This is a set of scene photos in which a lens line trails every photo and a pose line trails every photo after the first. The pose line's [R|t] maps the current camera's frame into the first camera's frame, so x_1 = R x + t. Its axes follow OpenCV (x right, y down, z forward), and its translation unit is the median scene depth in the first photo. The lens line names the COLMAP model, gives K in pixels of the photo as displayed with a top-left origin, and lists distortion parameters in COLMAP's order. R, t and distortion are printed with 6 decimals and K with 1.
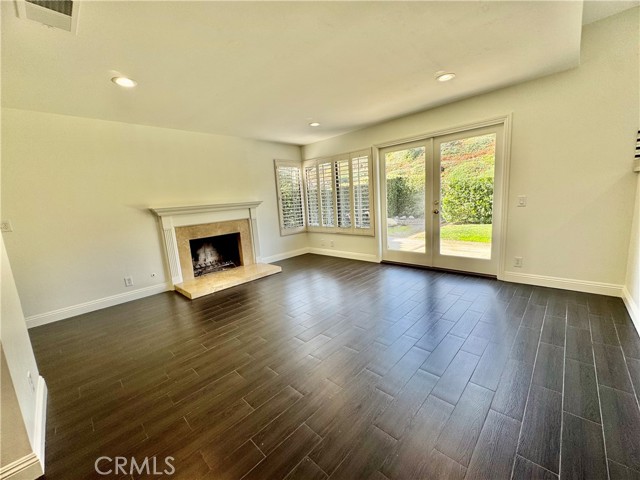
lens RADIAL K [[256.2, 0, 320.0], [0, 256.2, 240.0], [0, 0, 1]] dist [-0.003346, -0.000024]
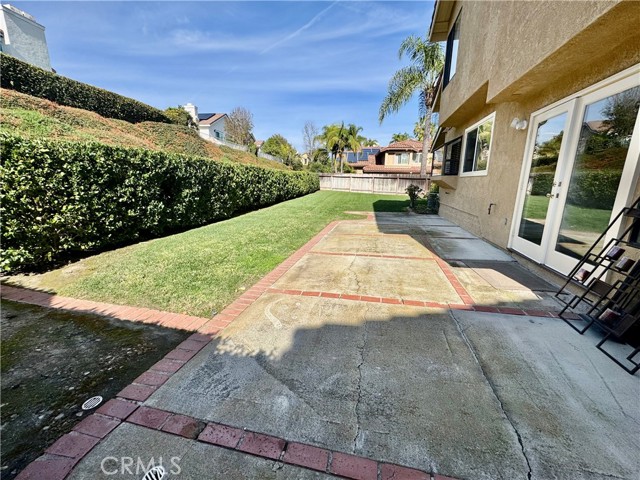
lens RADIAL K [[256.2, 0, 320.0], [0, 256.2, 240.0], [0, 0, 1]] dist [-0.003346, -0.000024]
pose [[-0.512975, -0.129917, 0.848515, 0.120796], [0.161221, 0.956309, 0.243889, -0.263115], [-0.843128, 0.261907, -0.469618, 1.802535]]
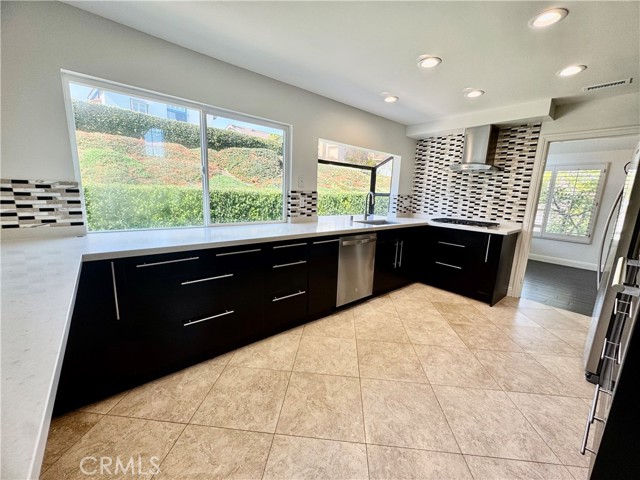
lens RADIAL K [[256.2, 0, 320.0], [0, 256.2, 240.0], [0, 0, 1]] dist [-0.003346, -0.000024]
pose [[0.098367, -0.114039, 0.988595, 0.401353], [0.113712, 0.988194, 0.102678, -0.141847], [-0.988632, 0.102315, 0.110173, 0.070744]]
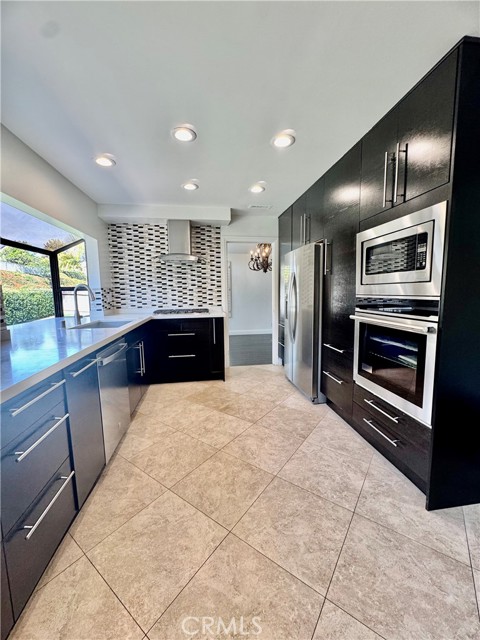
lens RADIAL K [[256.2, 0, 241.0], [0, 256.2, 319.9], [0, 0, 1]] dist [-0.003346, -0.000024]
pose [[-0.794426, 0.009628, 0.607285, 0.597463], [0.162361, 0.966853, 0.197064, -0.167085], [-0.585258, 0.255152, -0.769656, 0.233788]]
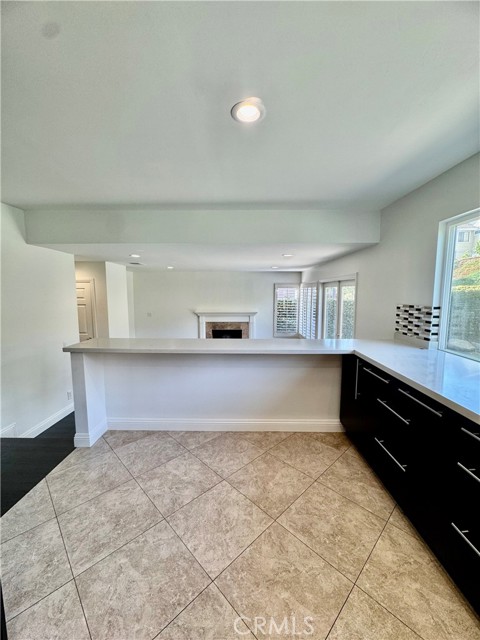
lens RADIAL K [[256.2, 0, 241.0], [0, 256.2, 319.9], [0, 0, 1]] dist [-0.003346, -0.000024]
pose [[0.678995, 0.143835, -0.719915, 0.863852], [-0.161221, 0.985896, 0.044919, -0.169750], [0.716222, 0.085565, 0.692608, -0.124308]]
